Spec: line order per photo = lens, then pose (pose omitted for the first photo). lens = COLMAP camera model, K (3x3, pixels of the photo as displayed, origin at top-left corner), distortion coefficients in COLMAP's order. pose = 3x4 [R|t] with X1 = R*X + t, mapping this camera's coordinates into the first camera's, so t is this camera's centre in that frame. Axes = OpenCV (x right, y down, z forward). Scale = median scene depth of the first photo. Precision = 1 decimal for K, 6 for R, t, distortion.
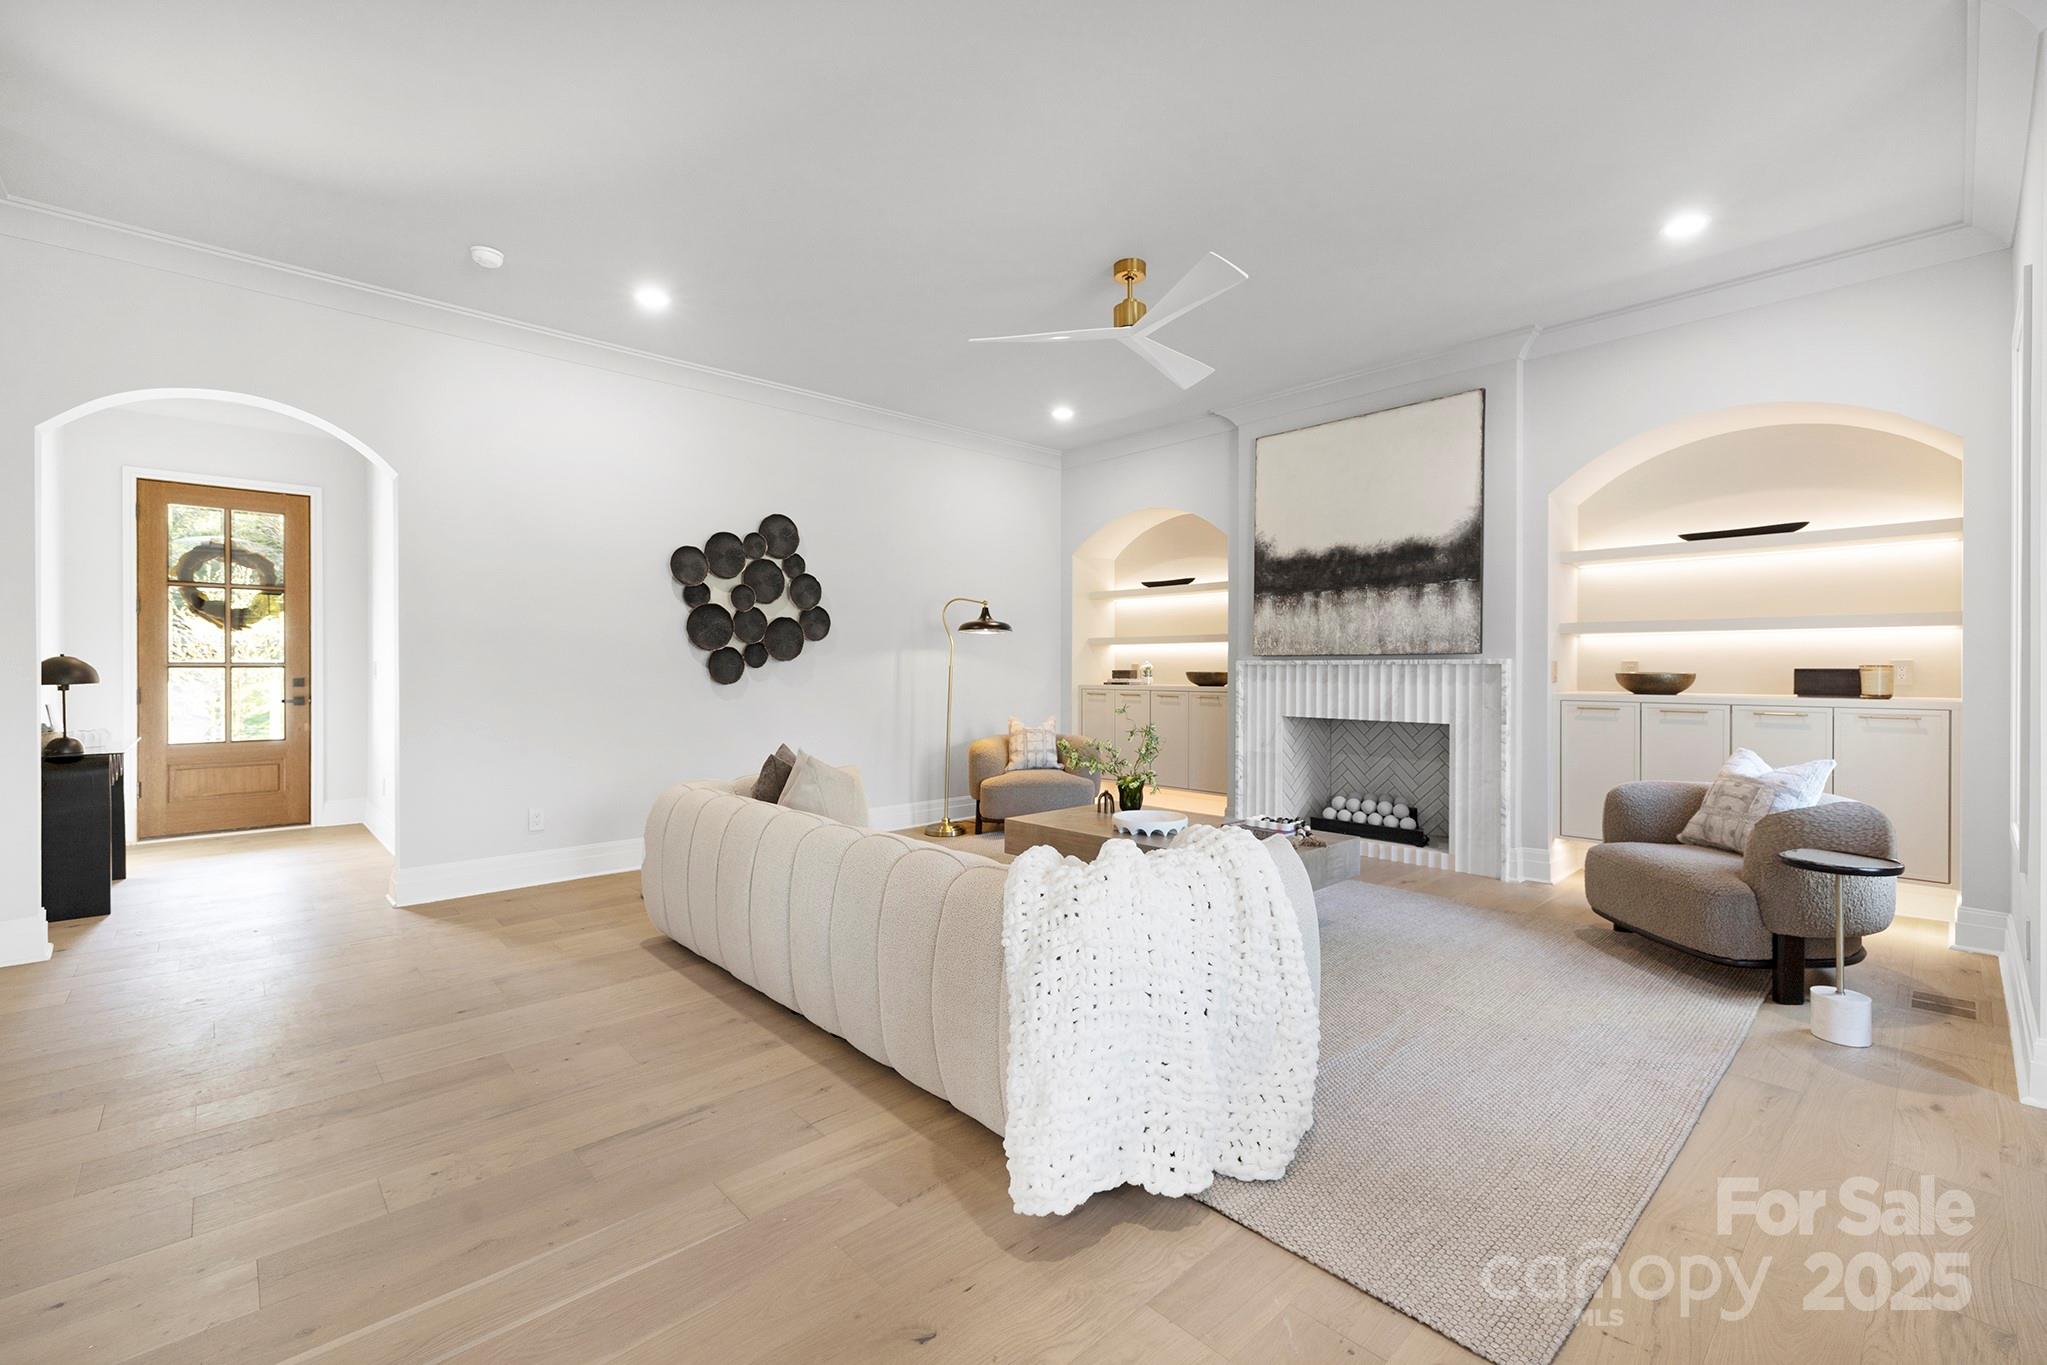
lens RADIAL K [[881.2, 0, 1004.4], [0, 881.2, 672.2], [0, 0, 1]] dist [-0.004637, 0.001635]
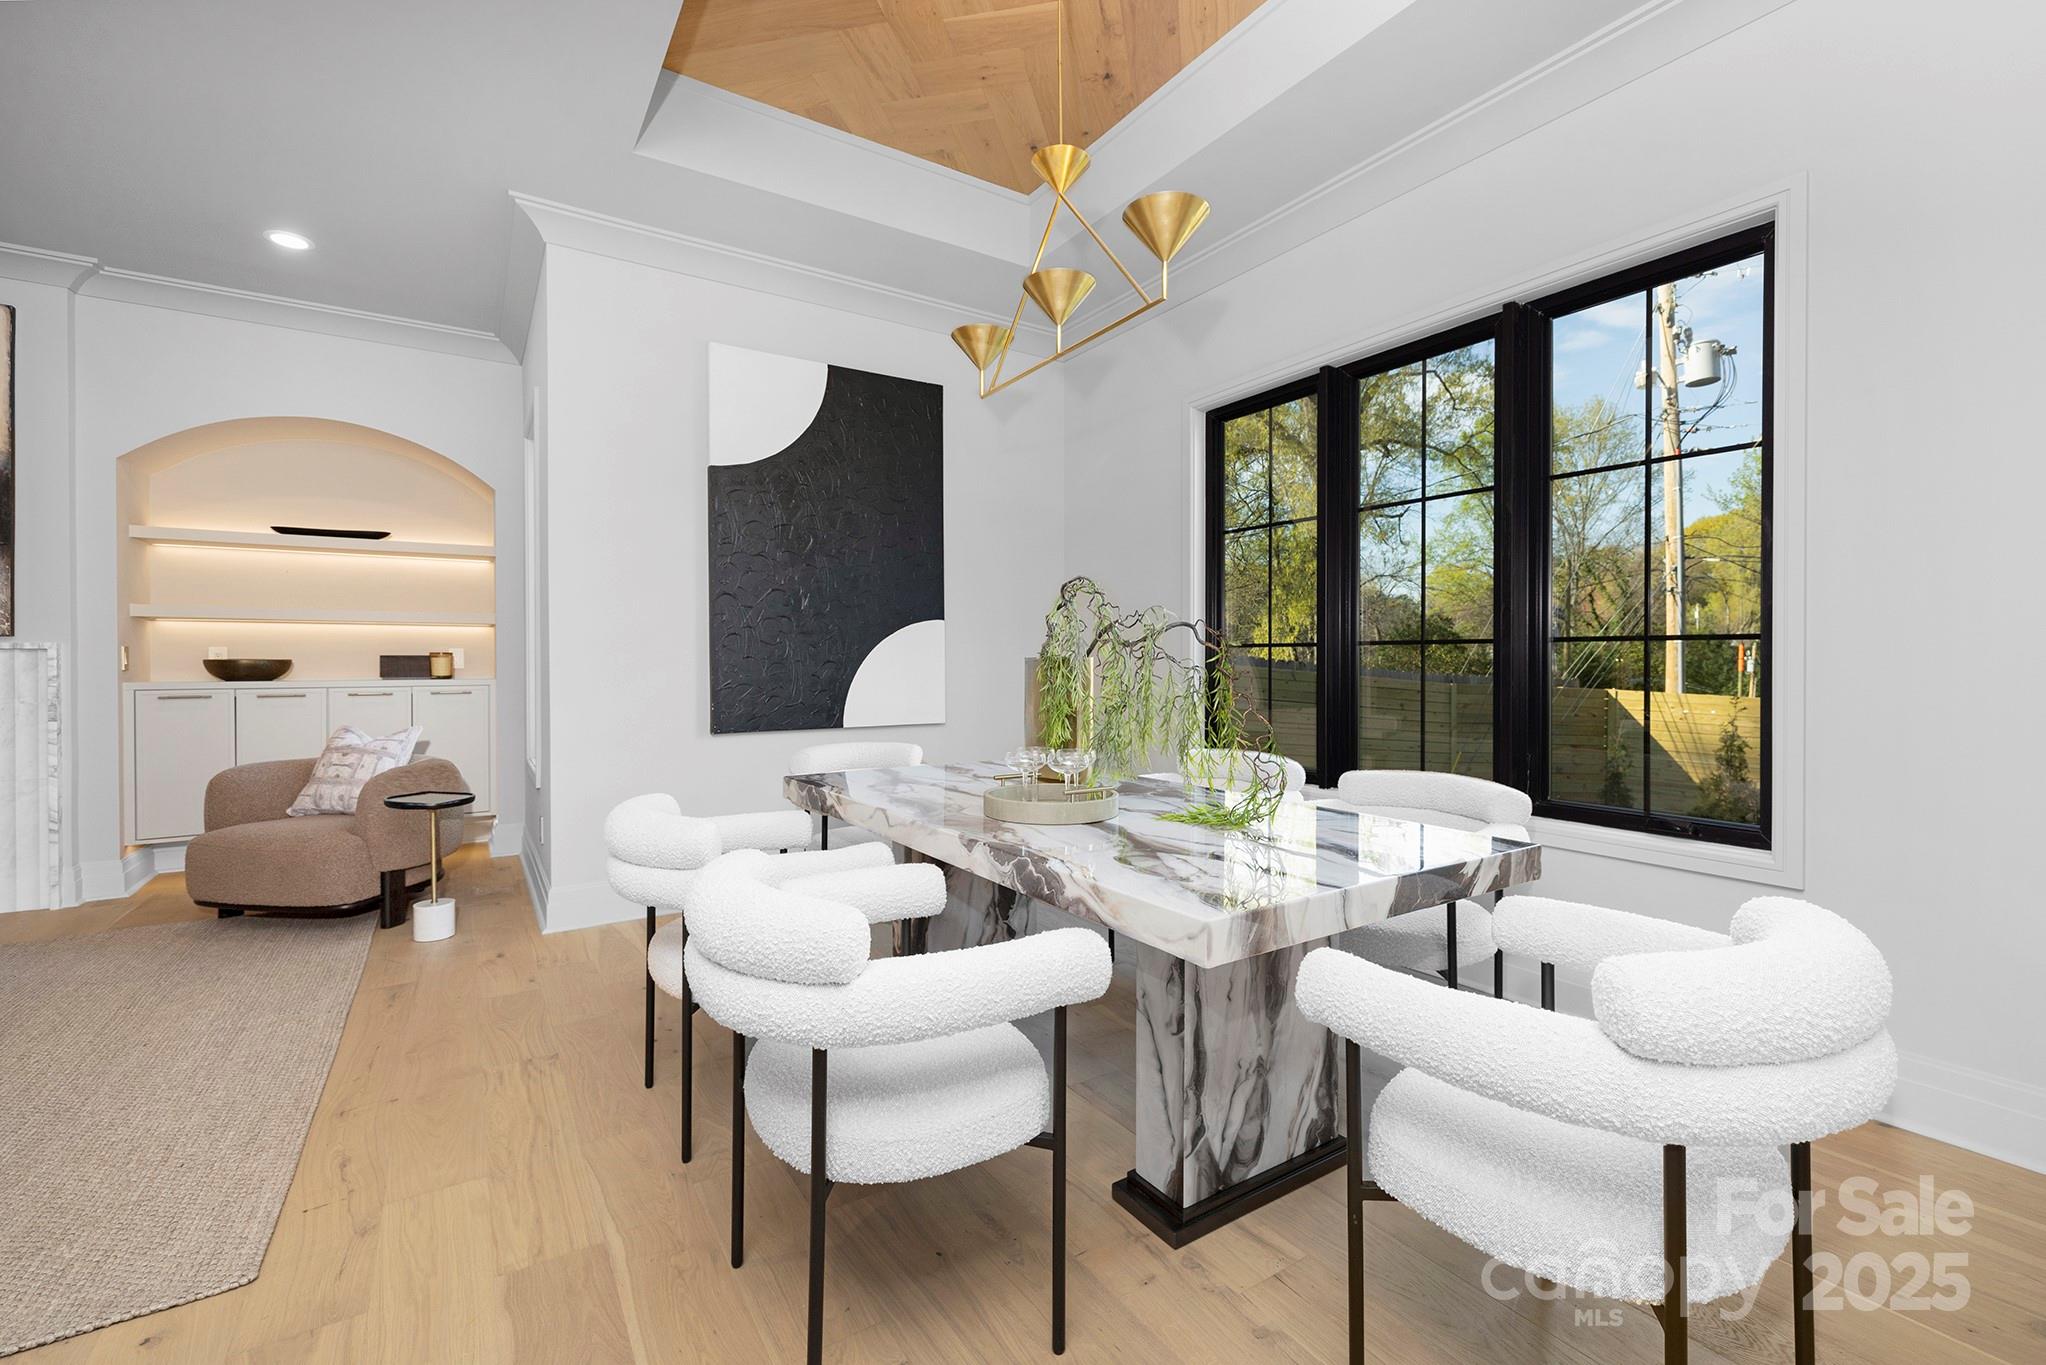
lens RADIAL K [[880.8, 0, 1044.6], [0, 880.8, 680.6], [0, 0, 1]] dist [-0.004637, 0.001635]
pose [[0.155503, -0.019776, 0.987637, -0.108586], [0.008555, 0.999789, 0.018673, 0.012781], [-0.987798, 0.005546, 0.155640, -0.055837]]
